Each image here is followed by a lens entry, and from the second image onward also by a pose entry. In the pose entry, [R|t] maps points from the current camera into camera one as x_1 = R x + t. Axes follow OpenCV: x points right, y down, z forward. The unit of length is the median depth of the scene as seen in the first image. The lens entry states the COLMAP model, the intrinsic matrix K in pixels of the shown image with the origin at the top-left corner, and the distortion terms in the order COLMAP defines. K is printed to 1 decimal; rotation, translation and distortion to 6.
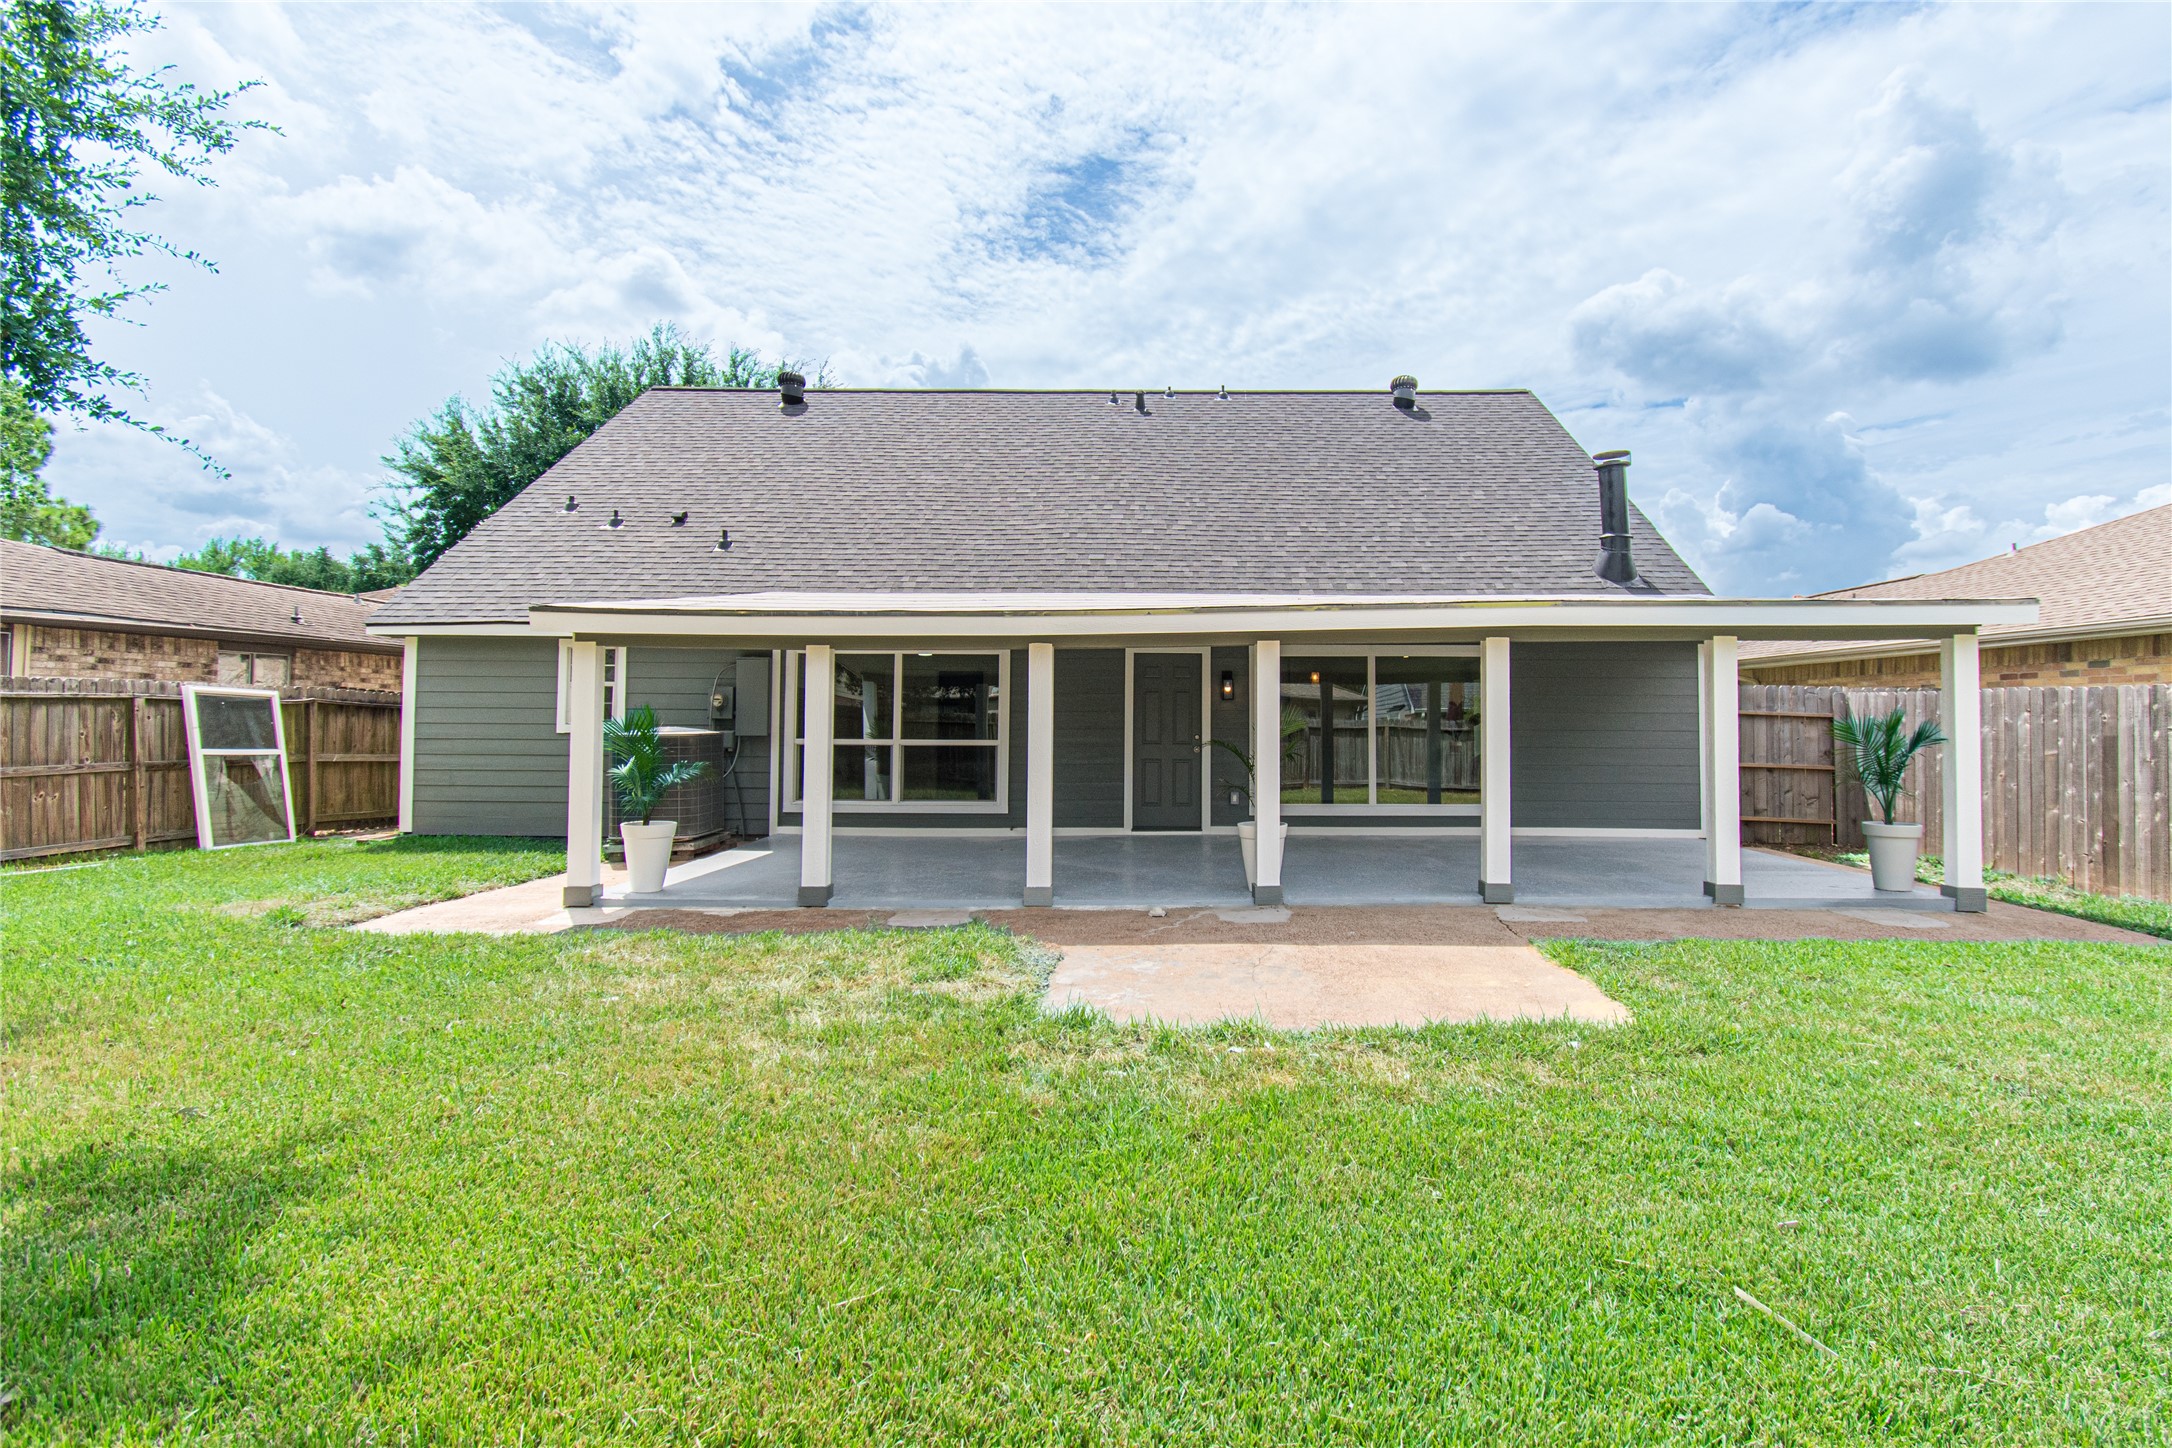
lens RADIAL K [[994.7, 0, 1108.0], [0, 994.7, 706.8], [0, 0, 1]] dist [0.001473, -0.000224]
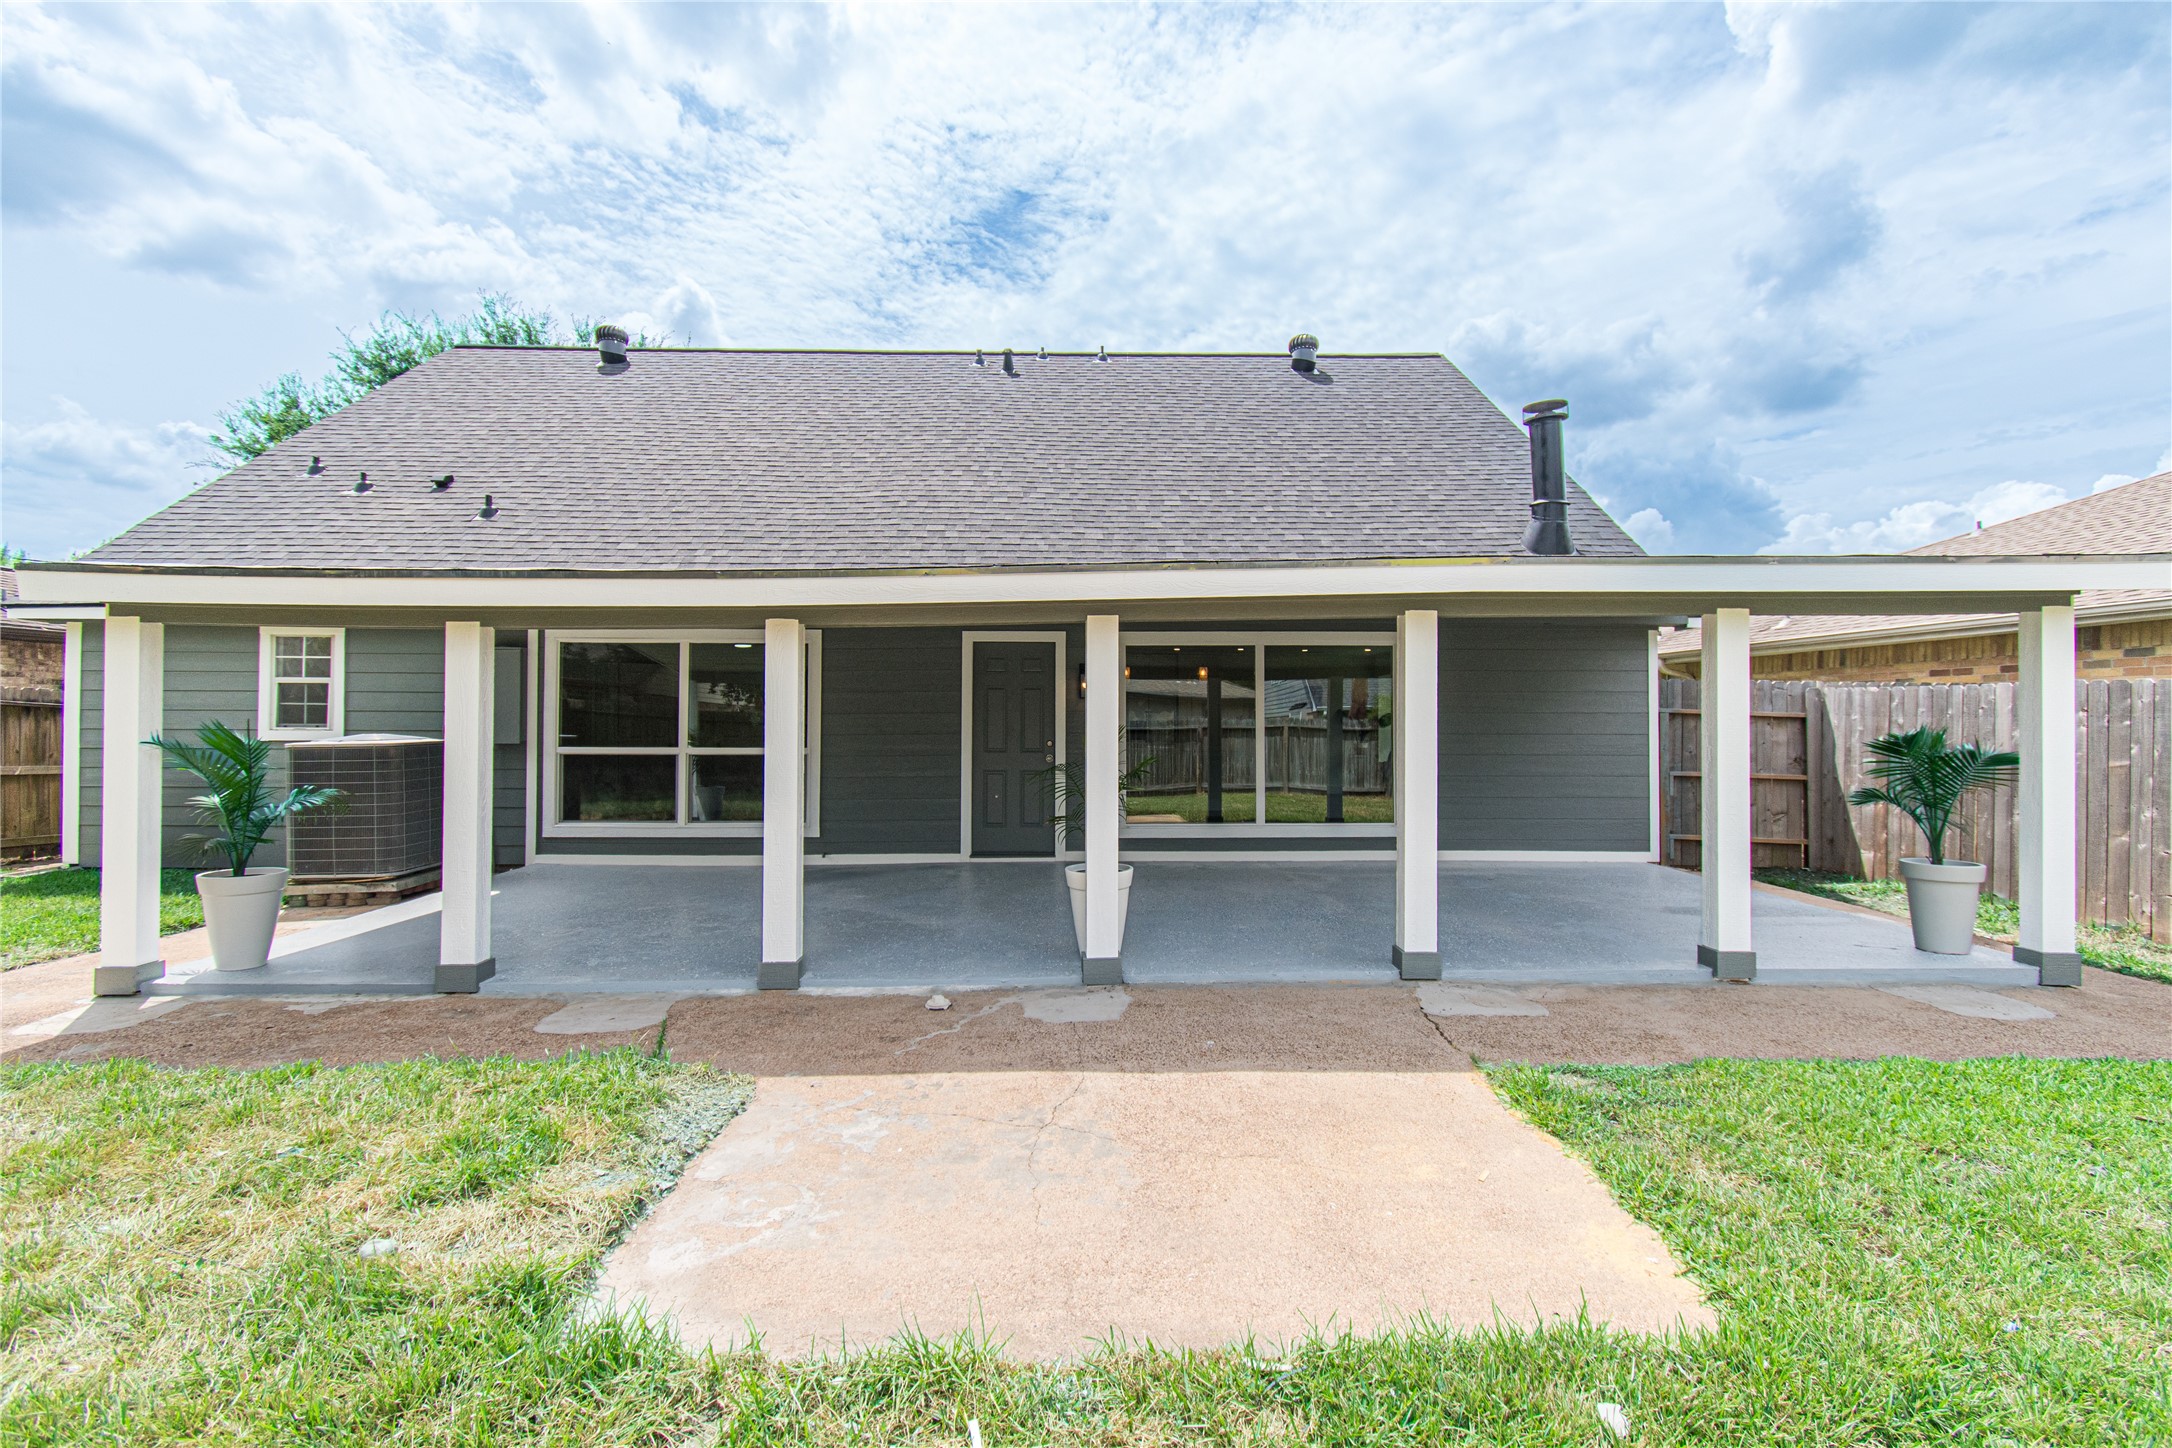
lens RADIAL K [[974.0, 0, 1040.8], [0, 974.0, 724.5], [0, 0, 1]] dist [0.001773, -0.000447]
pose [[0.999756, -0.002635, 0.021928, 0.064469], [0.002199, 0.999799, 0.019904, -0.001380], [-0.021976, -0.019851, 0.999561, 0.191383]]
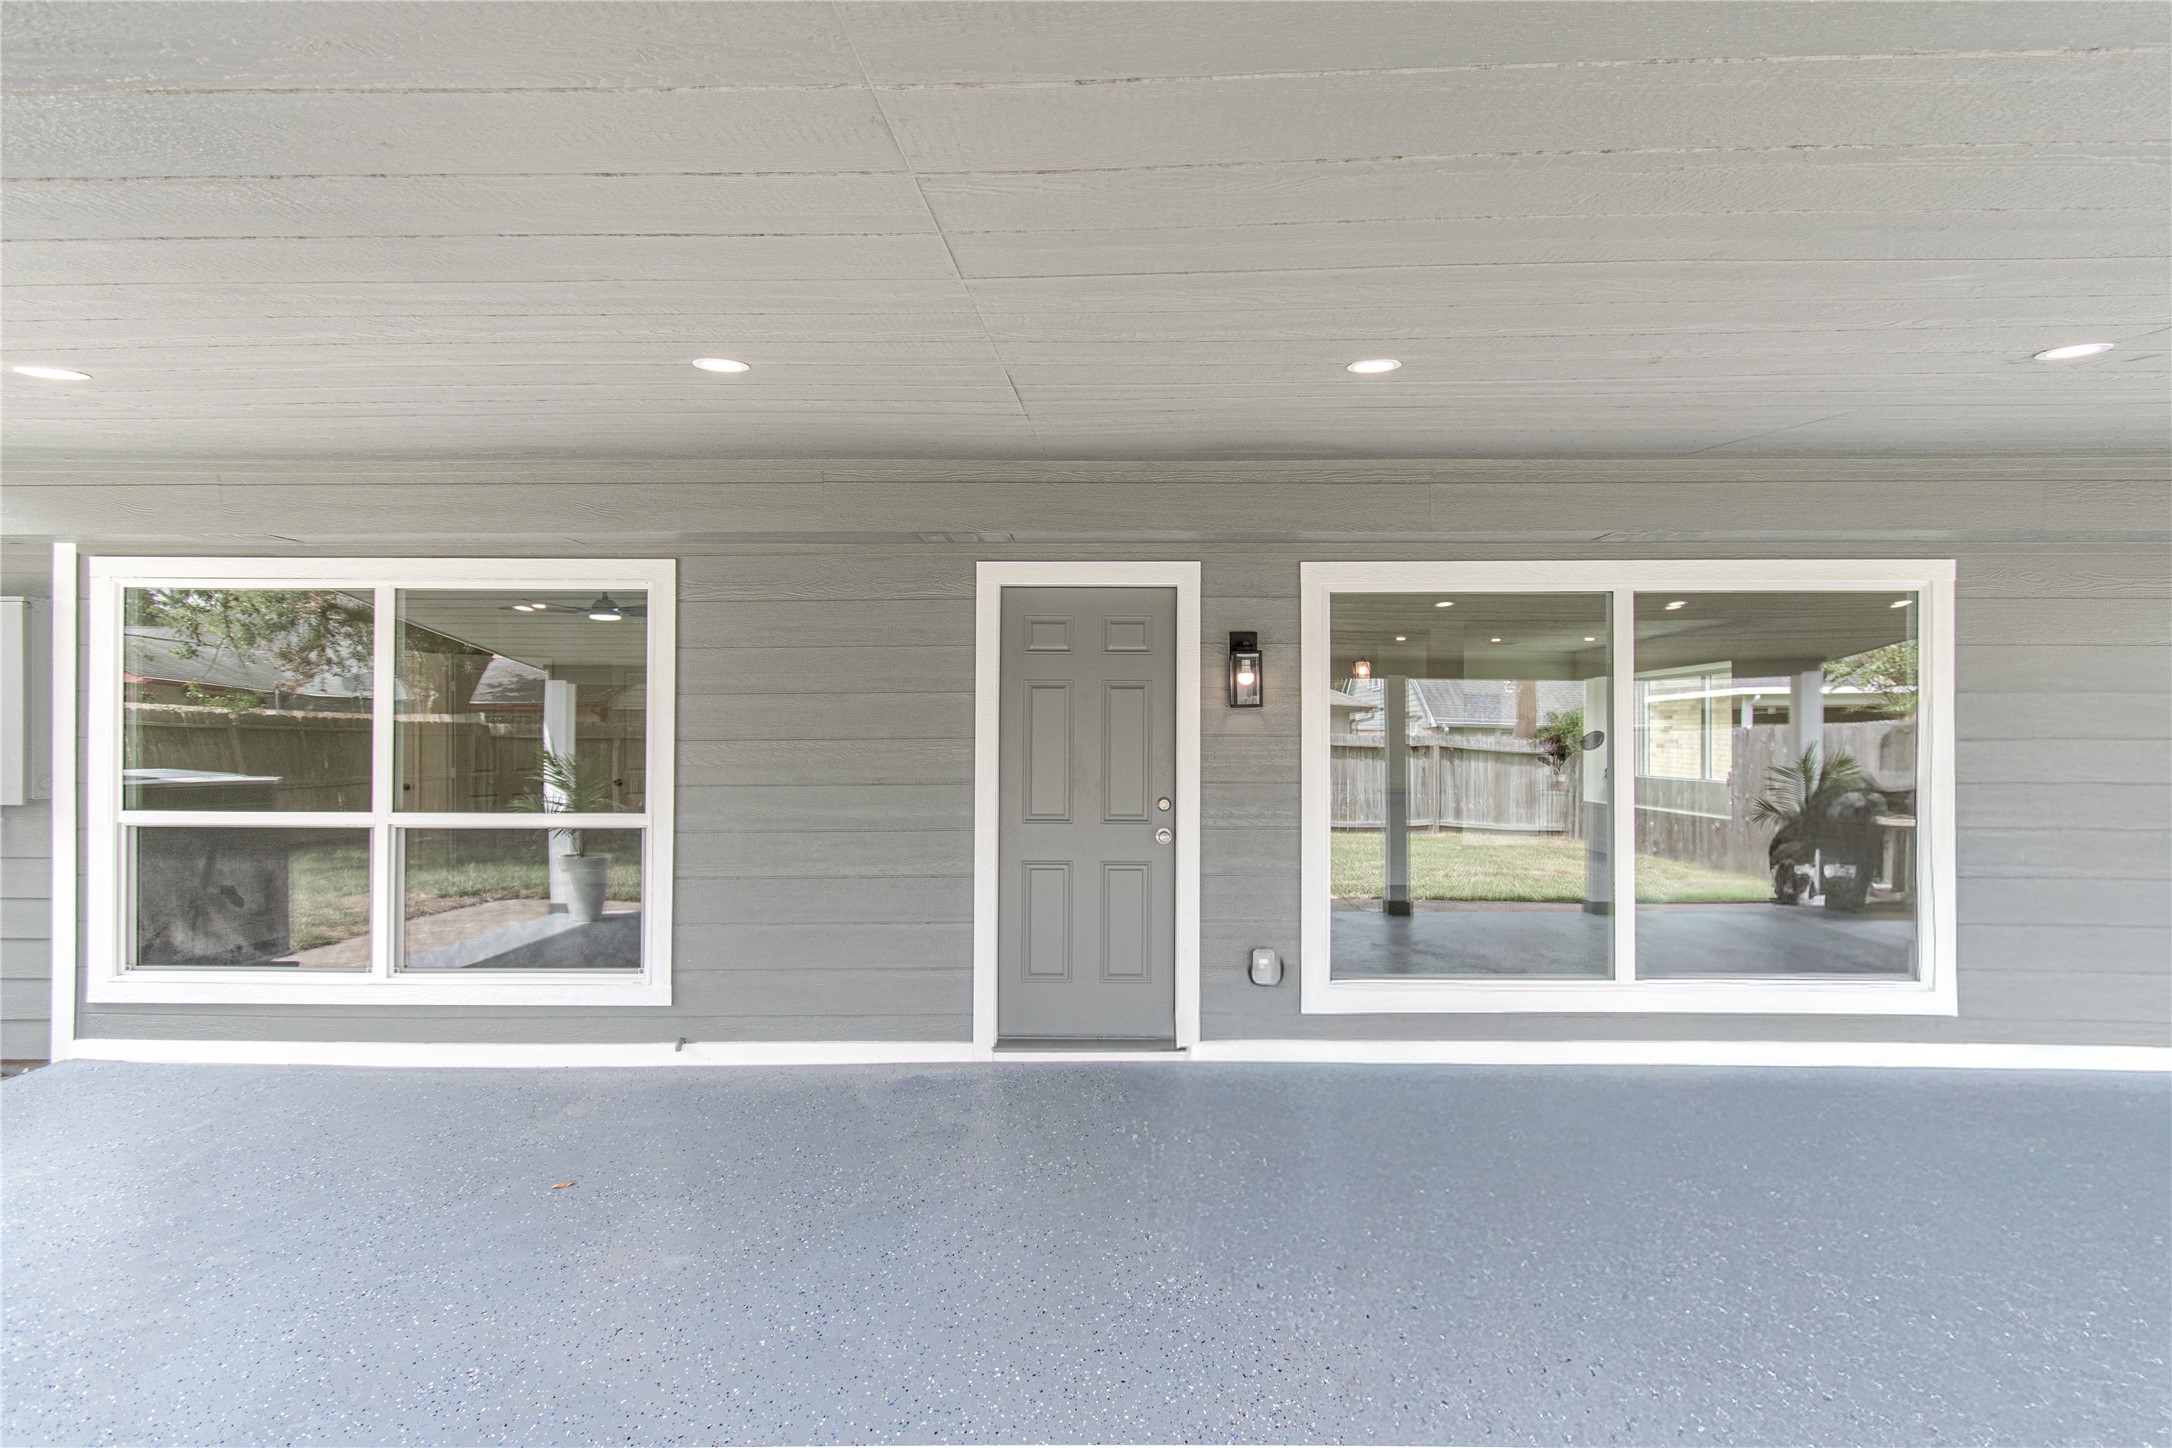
lens RADIAL K [[974.0, 0, 1088.2], [0, 974.0, 729.8], [0, 0, 1]] dist [0.001773, -0.000447]
pose [[0.999999, -0.001063, 0.000835, 0.059882], [0.001052, 0.999908, 0.013501, -0.003651], [-0.000850, -0.013500, 0.999909, 0.624651]]
